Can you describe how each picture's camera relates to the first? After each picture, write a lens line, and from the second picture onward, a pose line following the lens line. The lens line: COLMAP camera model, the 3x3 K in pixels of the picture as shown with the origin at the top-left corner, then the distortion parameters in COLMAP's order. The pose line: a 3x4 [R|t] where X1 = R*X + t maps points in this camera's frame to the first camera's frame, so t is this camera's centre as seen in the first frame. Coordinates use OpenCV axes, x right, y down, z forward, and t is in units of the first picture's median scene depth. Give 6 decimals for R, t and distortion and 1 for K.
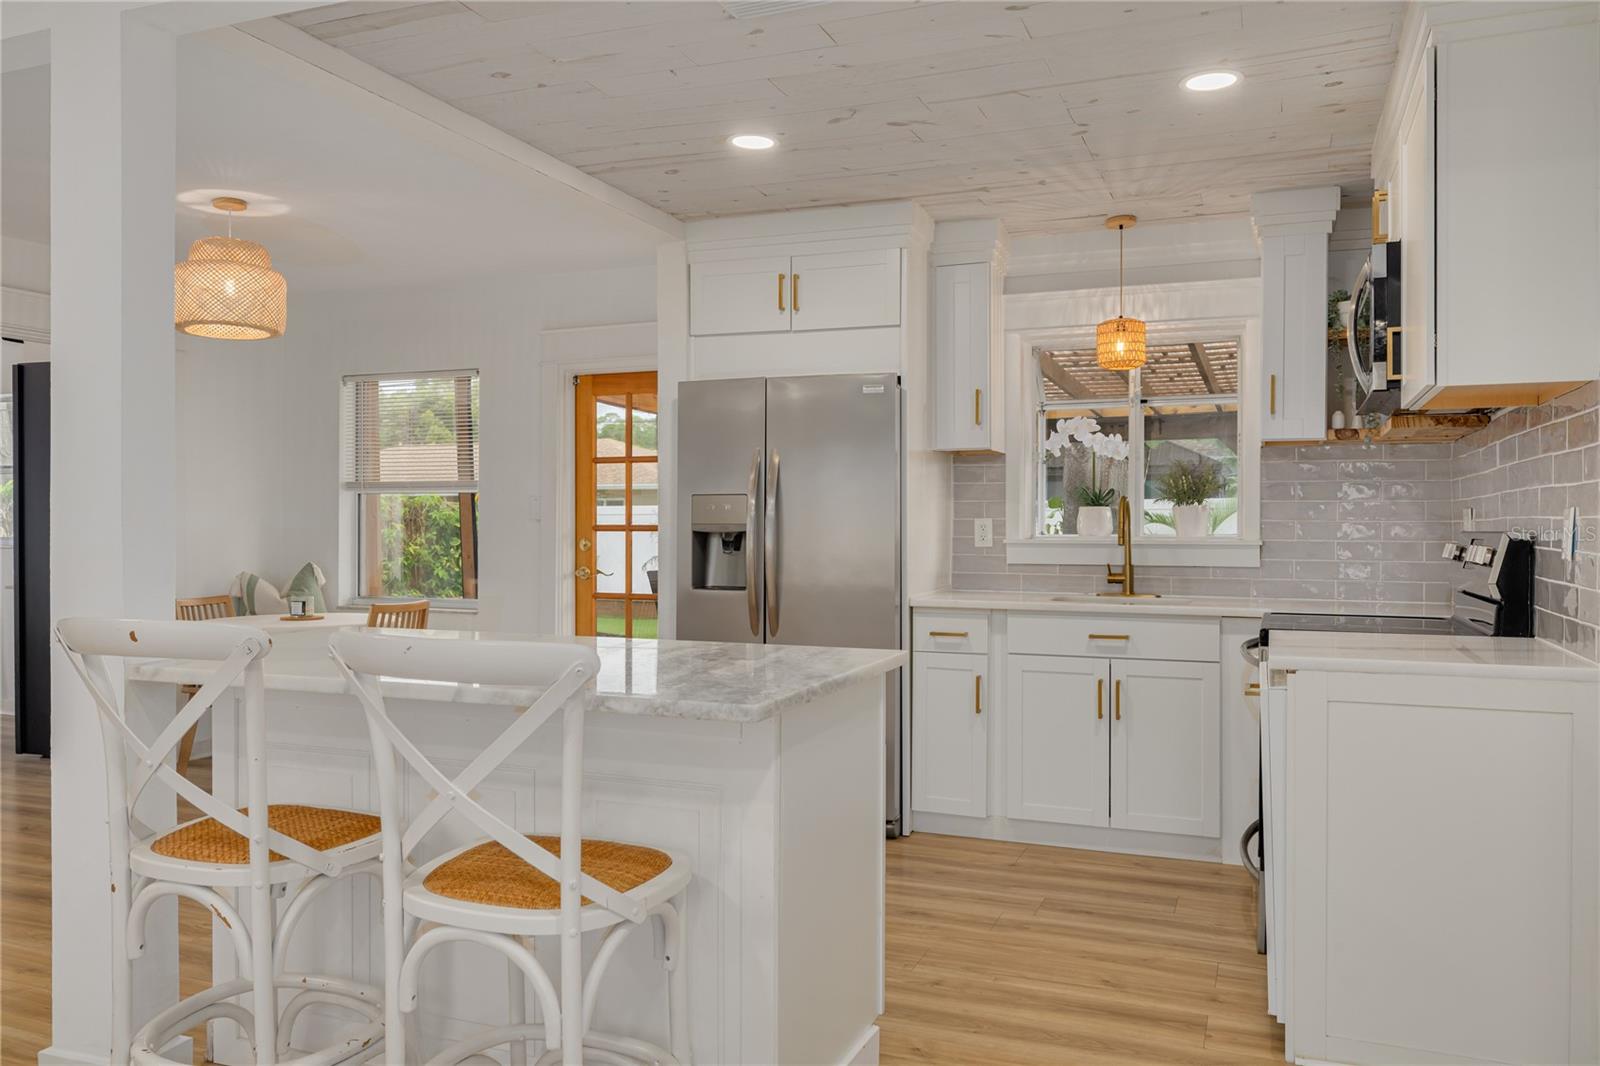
lens RADIAL K [[1194.0, 0, 800.0], [0, 1194.0, 533.0], [0, 0, 1]] dist [-0.003354, -0.001110]
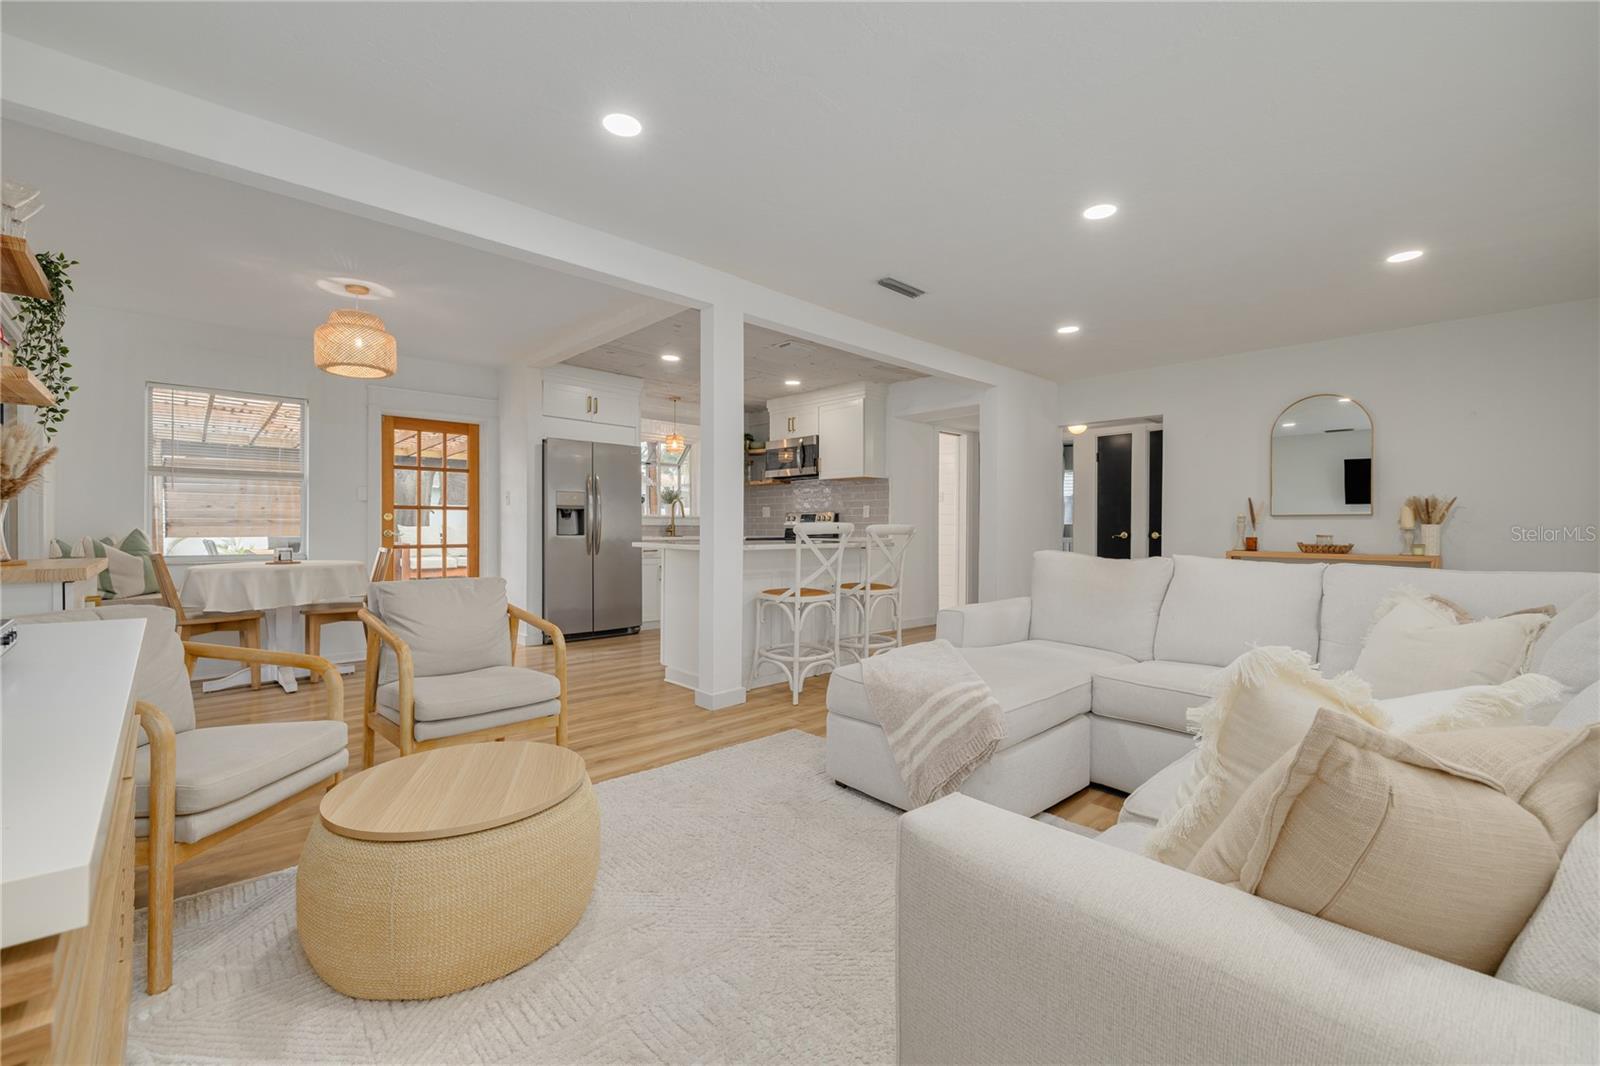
lens RADIAL K [[646.6, 0, 800.0], [0, 646.6, 533.0], [0, 0, 1]] dist [-0.000617, -0.000091]
pose [[0.420137, -0.008177, 0.907424, -0.942235], [0.005583, 0.999964, 0.006426, 0.035956], [-0.907443, 0.002366, 0.420168, 0.125320]]
